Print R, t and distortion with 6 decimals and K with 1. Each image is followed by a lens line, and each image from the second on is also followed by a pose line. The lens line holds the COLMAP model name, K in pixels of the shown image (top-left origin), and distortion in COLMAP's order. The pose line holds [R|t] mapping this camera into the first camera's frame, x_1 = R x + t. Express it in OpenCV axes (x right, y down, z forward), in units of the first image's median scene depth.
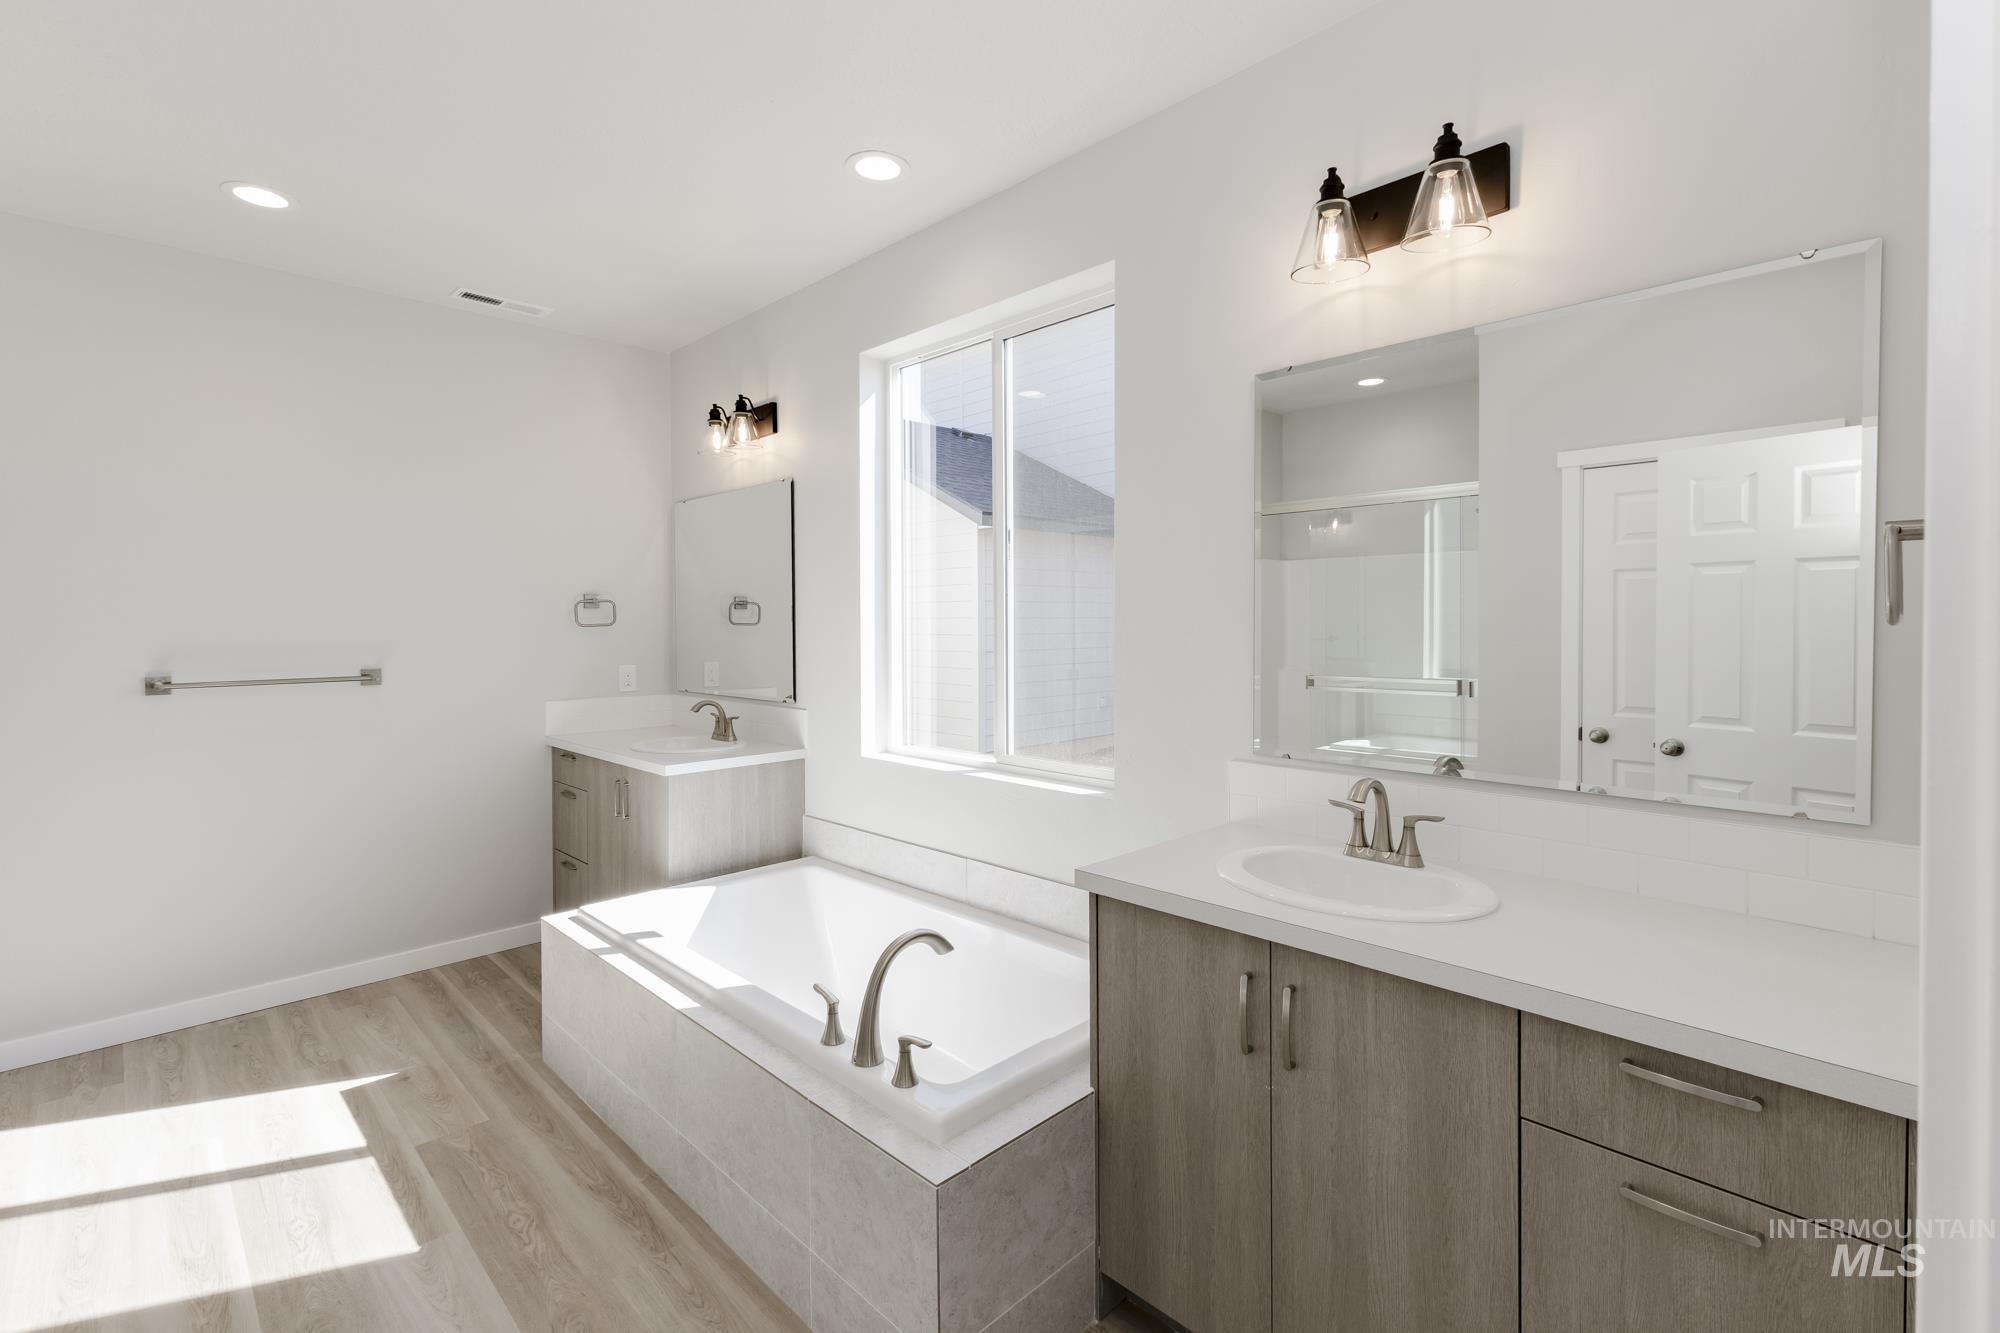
lens RADIAL K [[879.1, 0, 1007.7], [0, 879.1, 652.8], [0, 0, 1]] dist [0.008446, 0.000626]
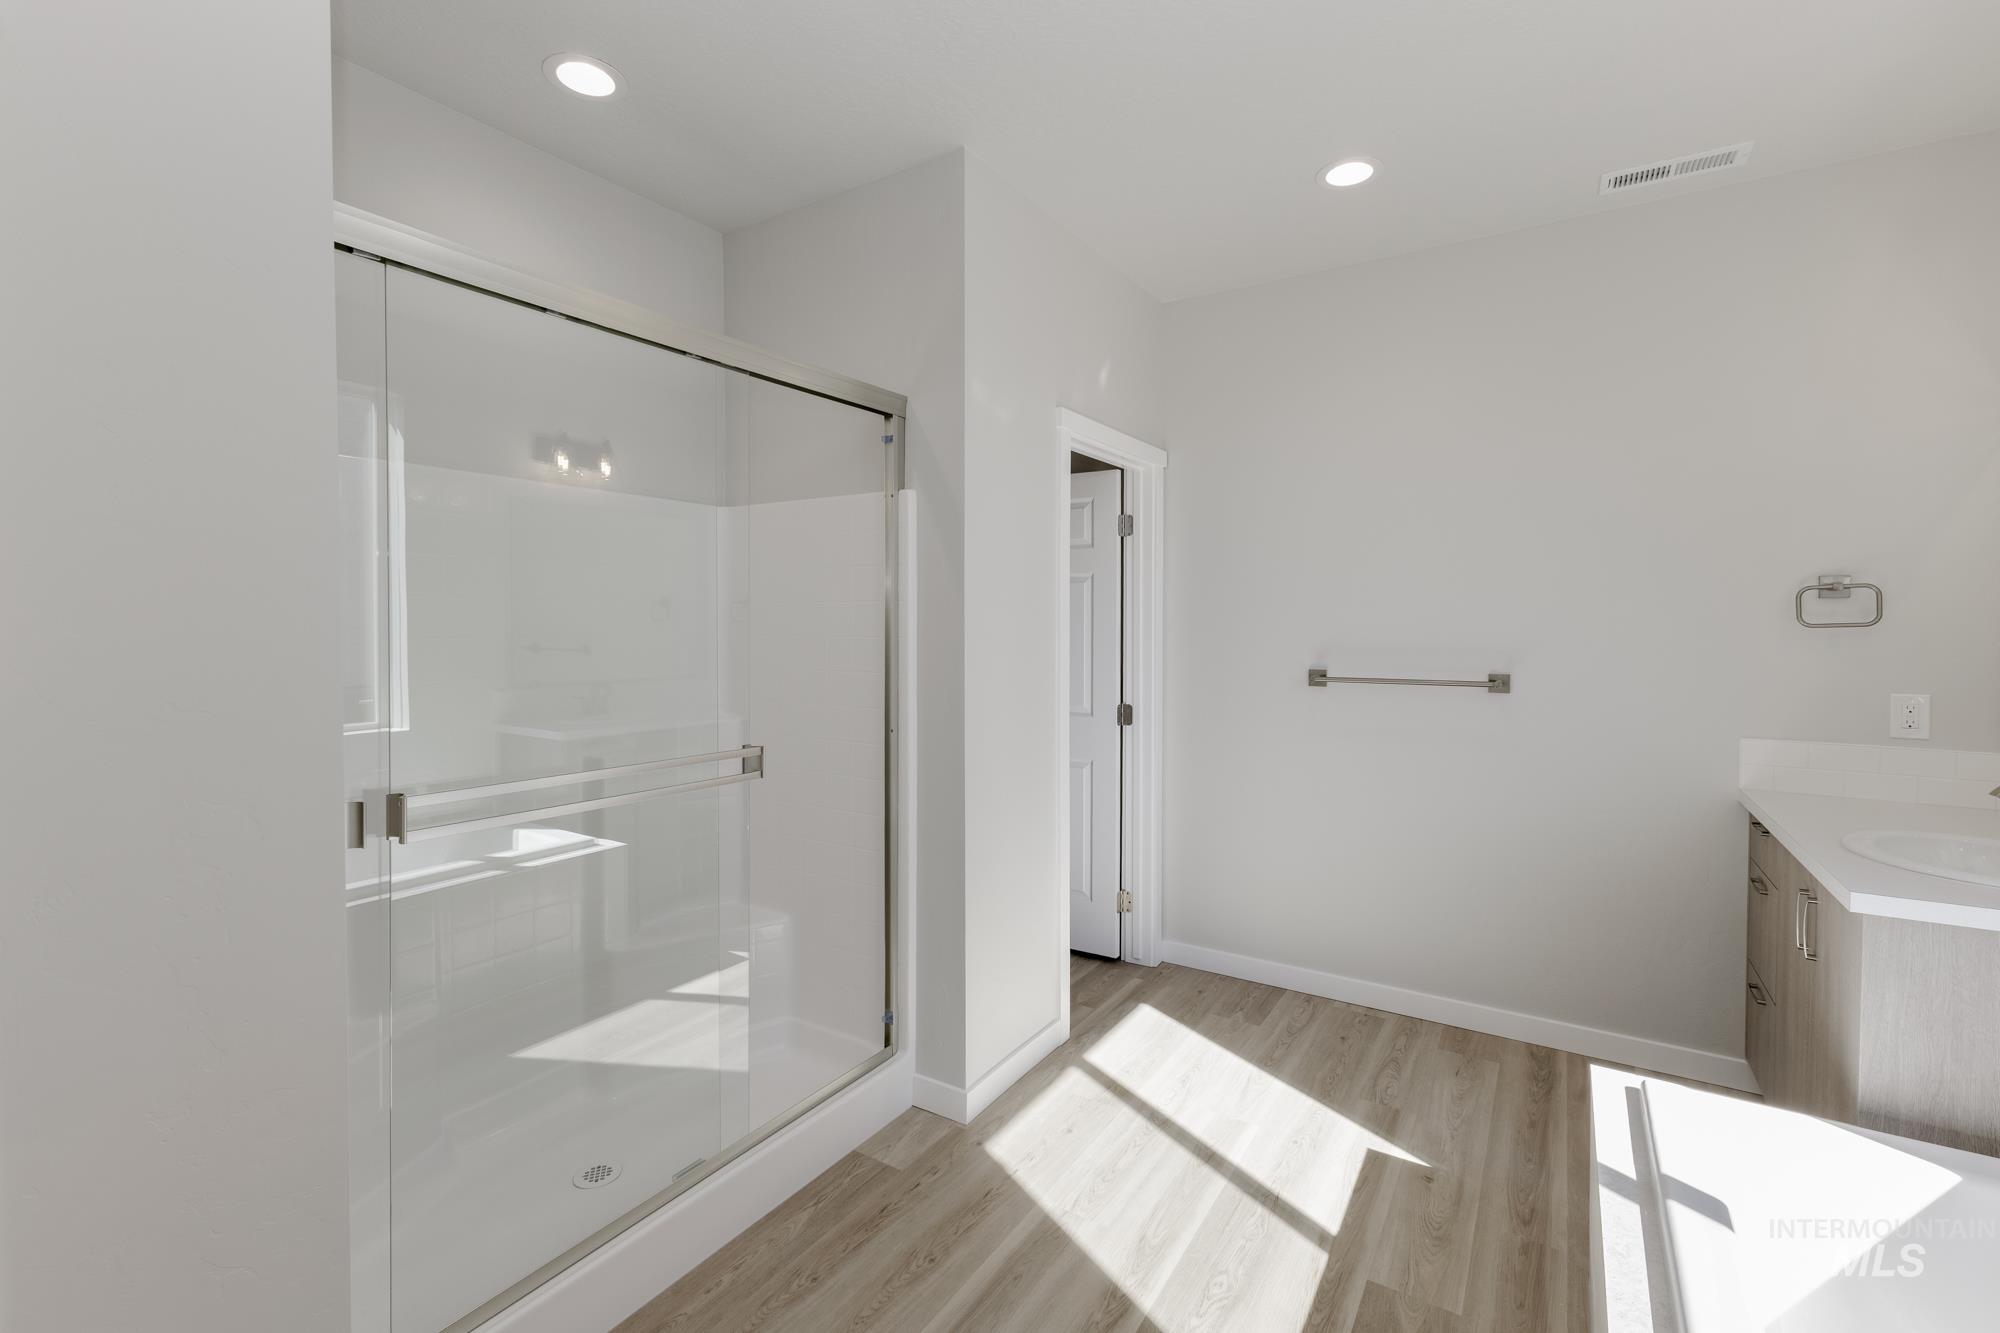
lens RADIAL K [[879.1, 0, 988.7], [0, 879.1, 643.6], [0, 0, 1]] dist [0.008446, 0.000626]
pose [[0.223261, 0.025518, -0.974425, 0.009065], [-0.036652, 0.999170, 0.017768, -0.010346], [0.974069, 0.031748, 0.224011, 0.380734]]
